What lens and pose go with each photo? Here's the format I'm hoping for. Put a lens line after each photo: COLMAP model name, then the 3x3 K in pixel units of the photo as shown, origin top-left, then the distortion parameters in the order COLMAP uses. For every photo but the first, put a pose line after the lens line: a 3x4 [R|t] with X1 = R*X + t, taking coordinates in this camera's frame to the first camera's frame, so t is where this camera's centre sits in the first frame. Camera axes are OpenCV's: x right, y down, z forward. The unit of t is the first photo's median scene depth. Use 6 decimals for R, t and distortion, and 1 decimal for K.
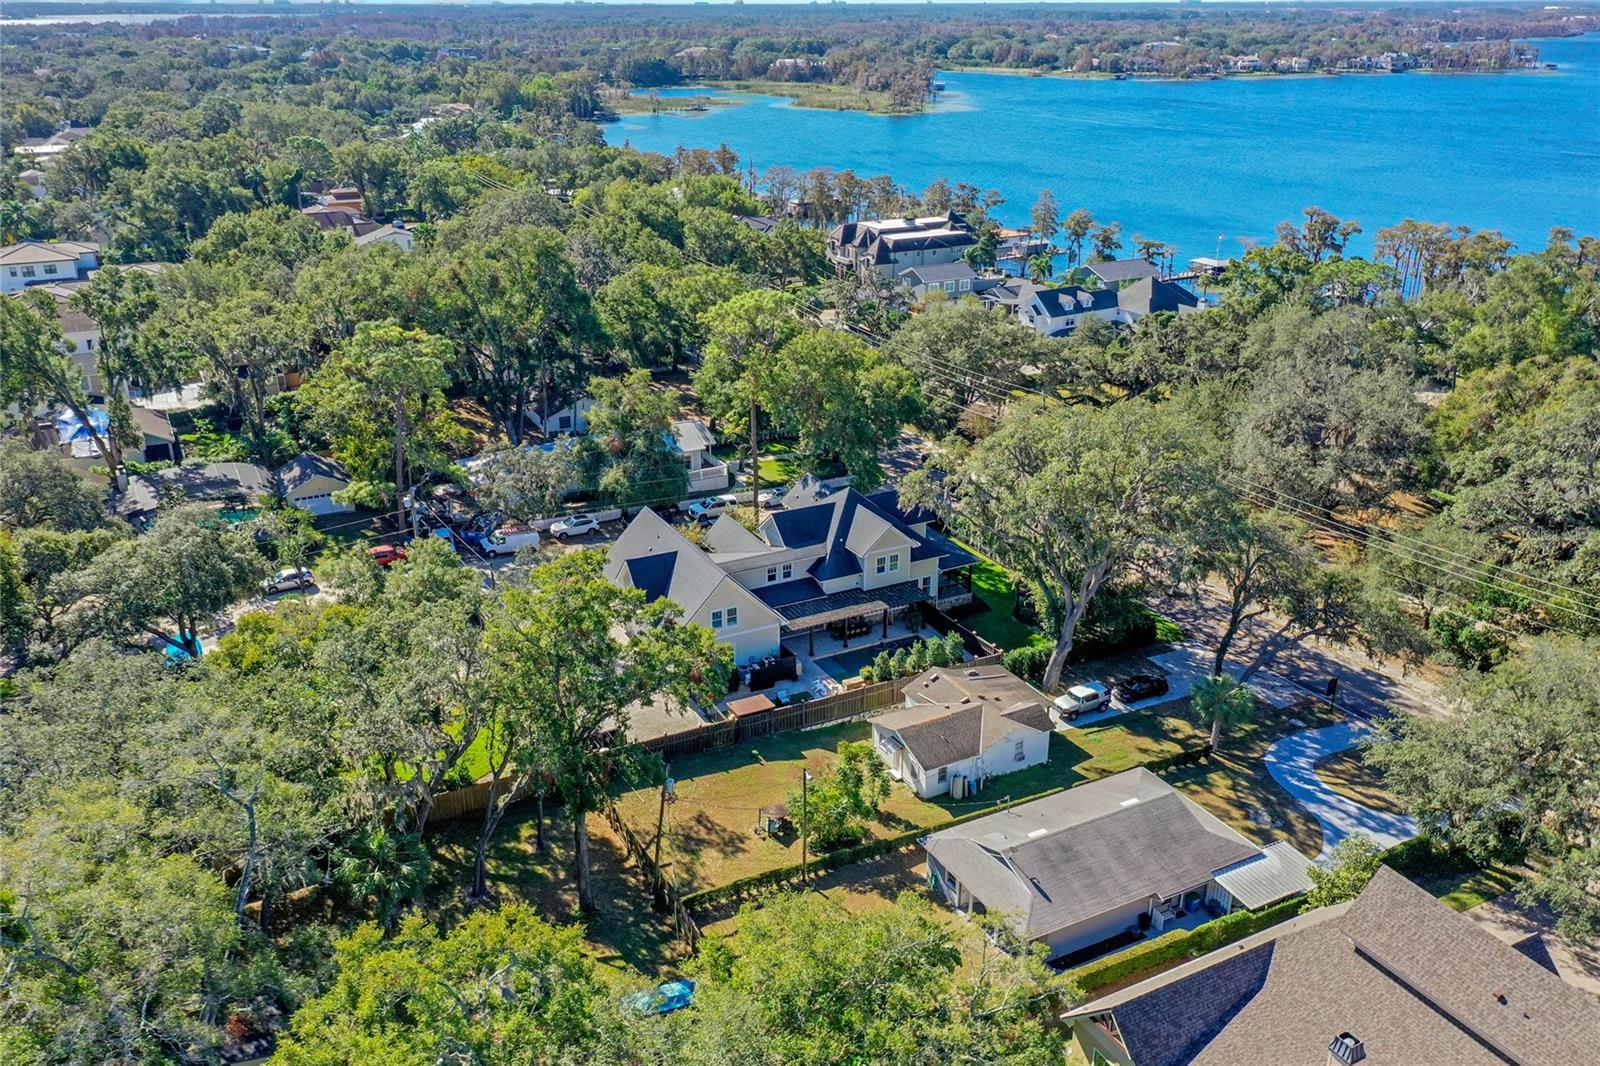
lens RADIAL K [[1383.0, 0, 816.6], [0, 1383.0, 486.9], [0, 0, 1]] dist [0.017833, -0.000572]
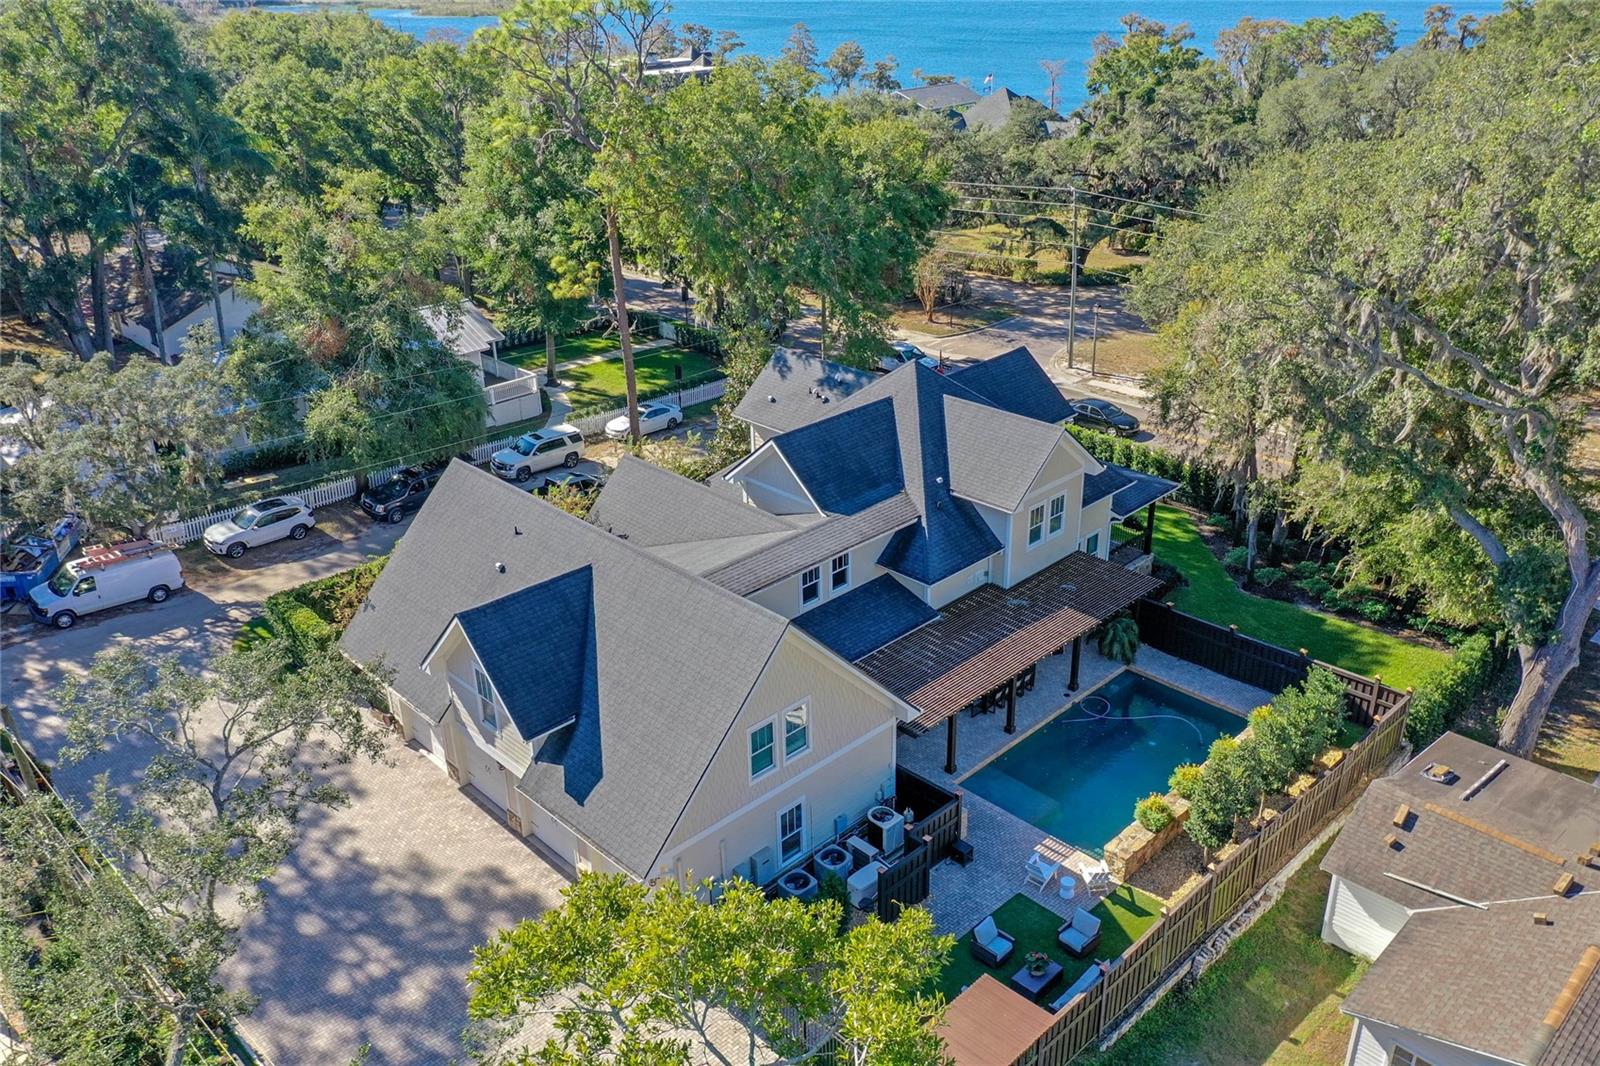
lens RADIAL K [[1269.6, 0, 790.3], [0, 1269.6, 522.7], [0, 0, 1]] dist [0.007884, 0.003314]
pose [[0.962857, -0.135113, 0.233774, -0.106487], [0.116989, 0.989066, 0.089793, 0.010100], [-0.243350, -0.059109, 0.968136, 0.562266]]
